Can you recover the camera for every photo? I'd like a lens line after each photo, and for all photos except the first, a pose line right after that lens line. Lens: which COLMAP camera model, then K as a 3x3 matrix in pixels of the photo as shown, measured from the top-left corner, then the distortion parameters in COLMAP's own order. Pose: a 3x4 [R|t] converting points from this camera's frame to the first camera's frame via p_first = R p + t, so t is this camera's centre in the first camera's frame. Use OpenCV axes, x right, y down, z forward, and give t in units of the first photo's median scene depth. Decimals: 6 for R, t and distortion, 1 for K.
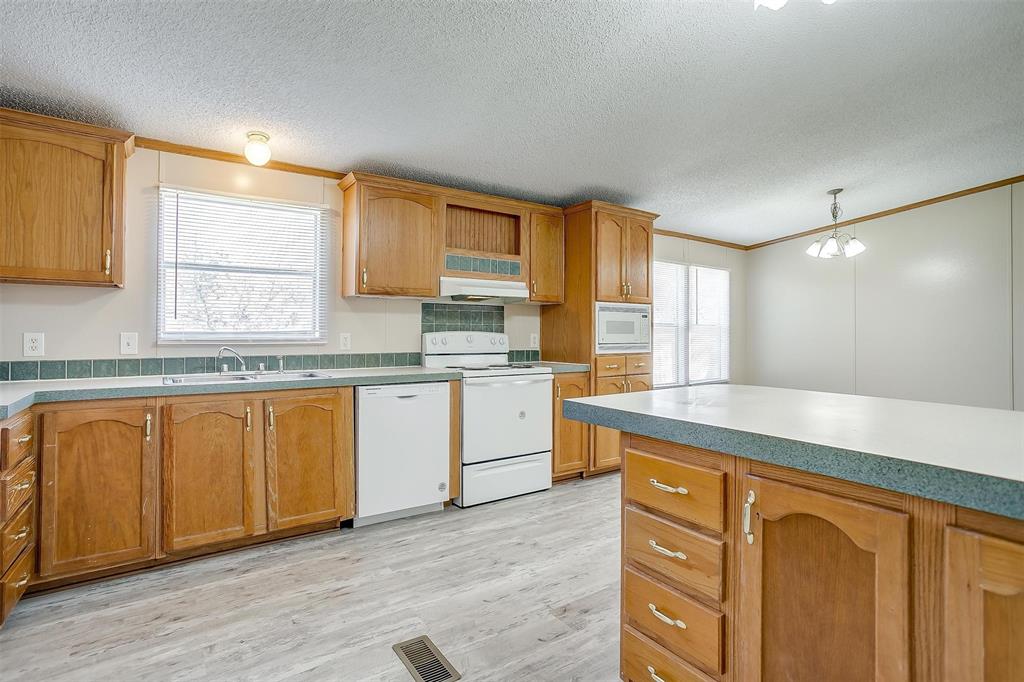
lens RADIAL K [[504.9, 0, 506.8], [0, 504.9, 331.1], [0, 0, 1]] dist [-0.046627, 0.030645]
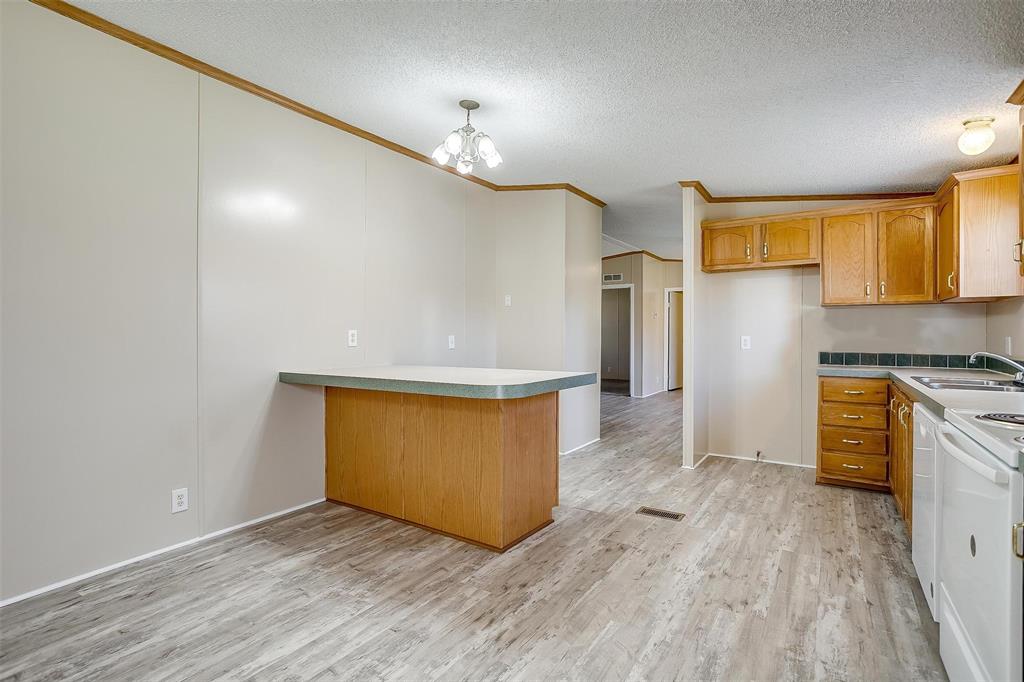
lens RADIAL K [[497.6, 0, 506.3], [0, 497.6, 336.5], [0, 0, 1]] dist [-0.053964, 0.031496]
pose [[-0.928661, -0.002269, -0.370922, 0.632062], [-0.003903, 0.999986, 0.003654, 0.002718], [0.370909, 0.004841, -0.928657, 1.502274]]
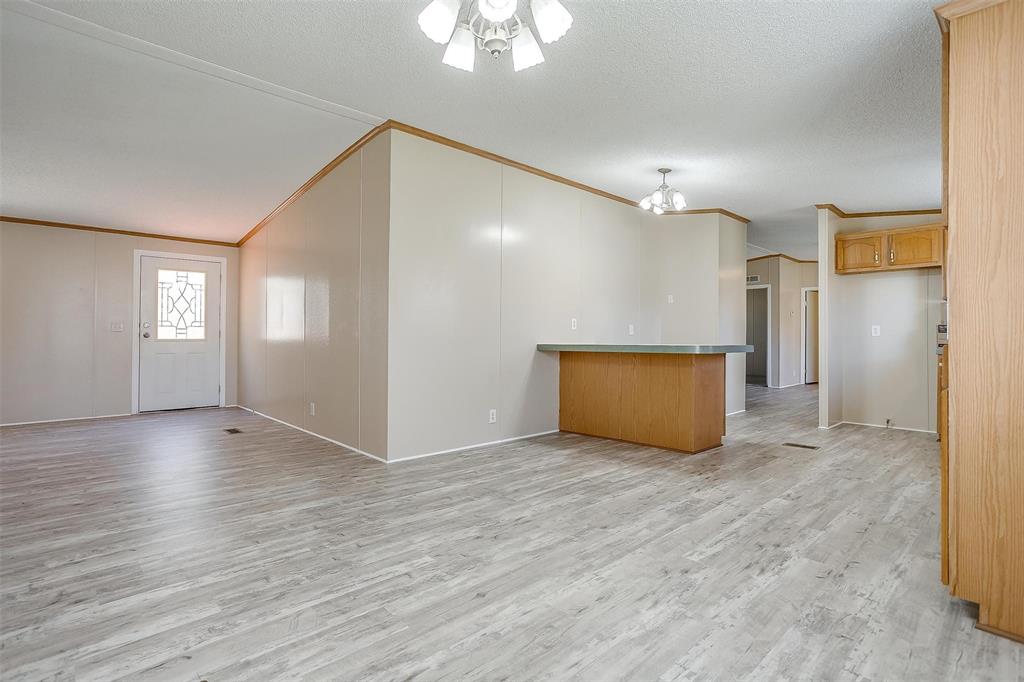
lens RADIAL K [[504.9, 0, 506.8], [0, 504.9, 331.1], [0, 0, 1]] dist [-0.046627, 0.030645]
pose [[-0.987586, -0.011998, -0.156619, 1.077644], [-0.010123, 0.999867, -0.012768, 0.065822], [0.156752, -0.011024, -0.987577, 2.028937]]
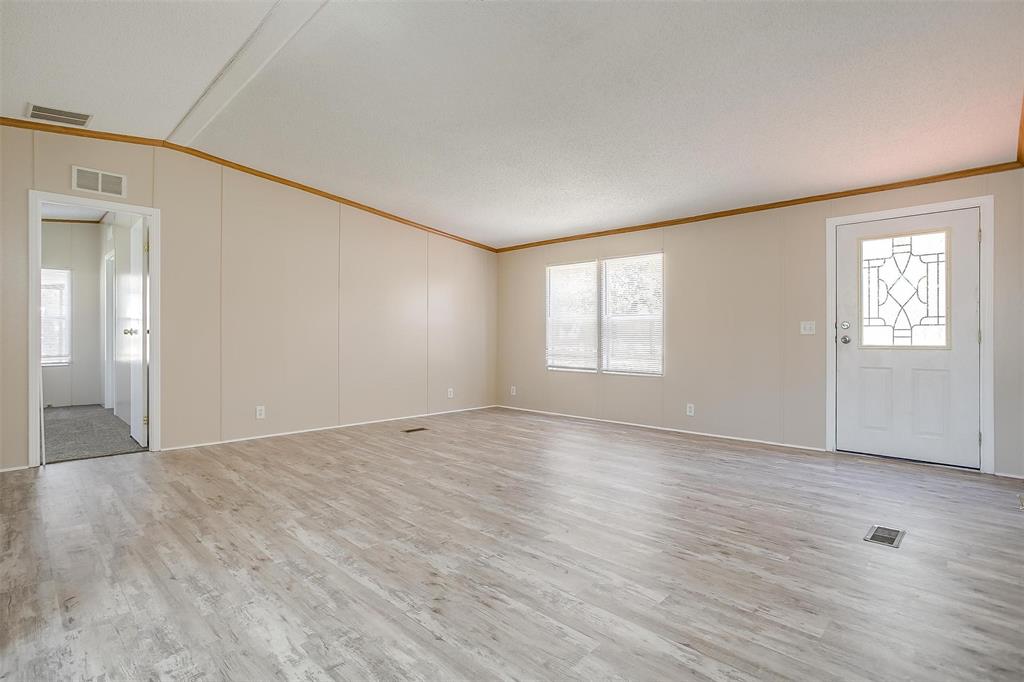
lens RADIAL K [[497.6, 0, 506.3], [0, 497.6, 336.5], [0, 0, 1]] dist [-0.053964, 0.031496]
pose [[-0.191553, -0.003583, 0.981476, 1.052695], [-0.004926, 0.999984, 0.002689, 0.063684], [-0.981470, -0.004320, -0.191567, 0.959574]]
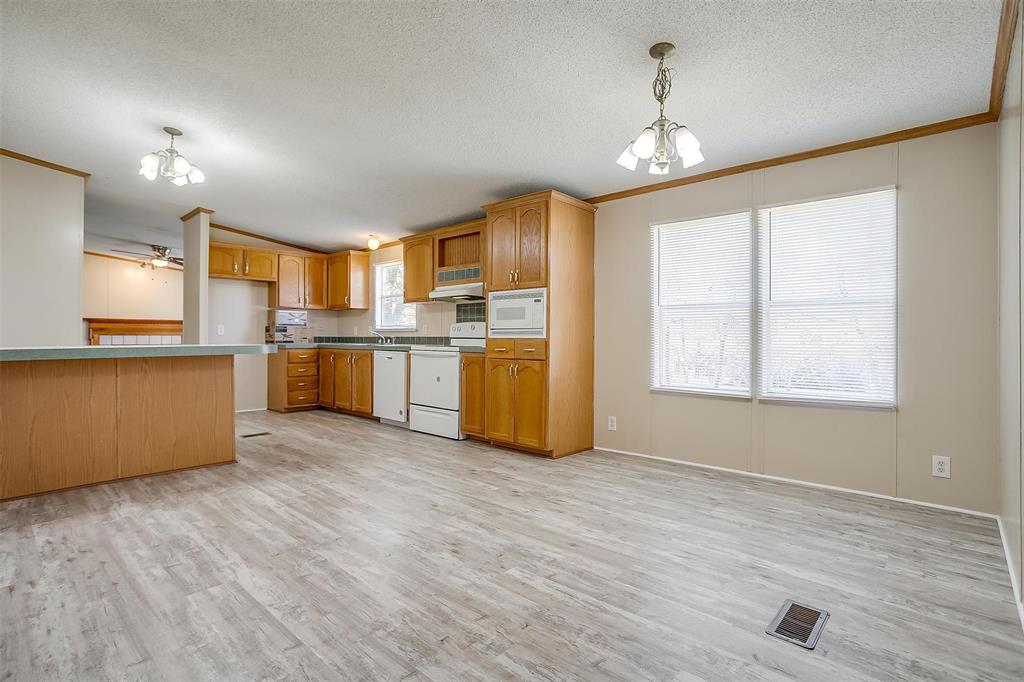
lens RADIAL K [[497.6, 0, 506.3], [0, 497.6, 336.5], [0, 0, 1]] dist [-0.053964, 0.031496]
pose [[0.218570, -0.006174, -0.975802, 1.772189], [-0.000297, 0.999980, -0.006394, 0.068151], [0.975821, 0.001688, 0.218563, 1.086021]]
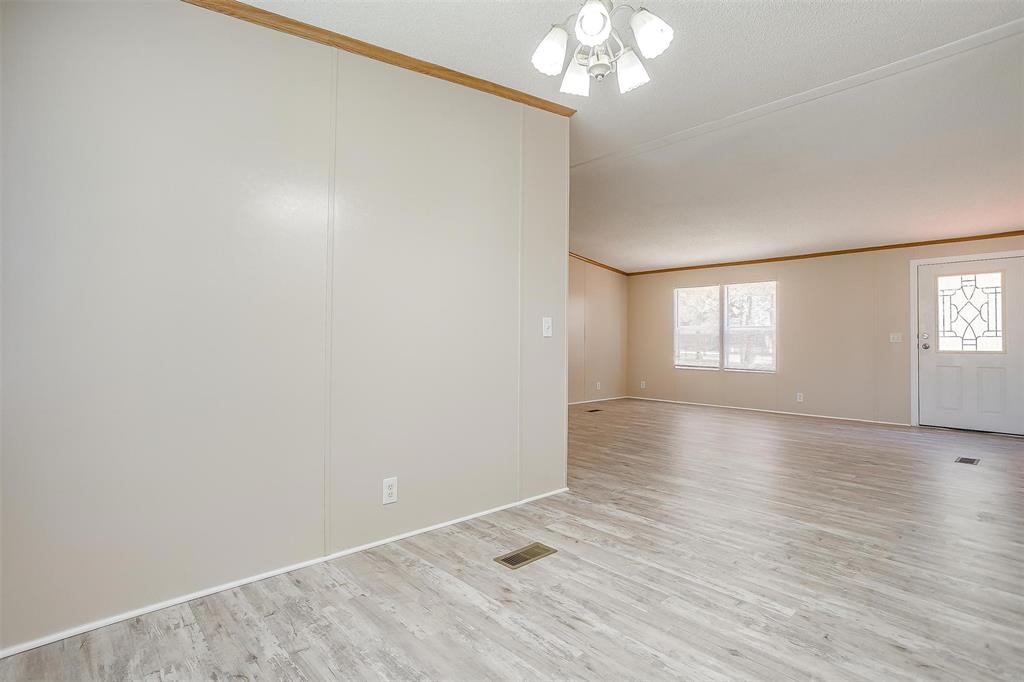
lens RADIAL K [[504.9, 0, 506.8], [0, 504.9, 331.1], [0, 0, 1]] dist [-0.046627, 0.030645]
pose [[-0.141933, 0.015515, 0.989755, 0.492683], [-0.011128, 0.999789, -0.017268, 0.063399], [-0.989814, -0.013464, -0.141731, 1.701138]]
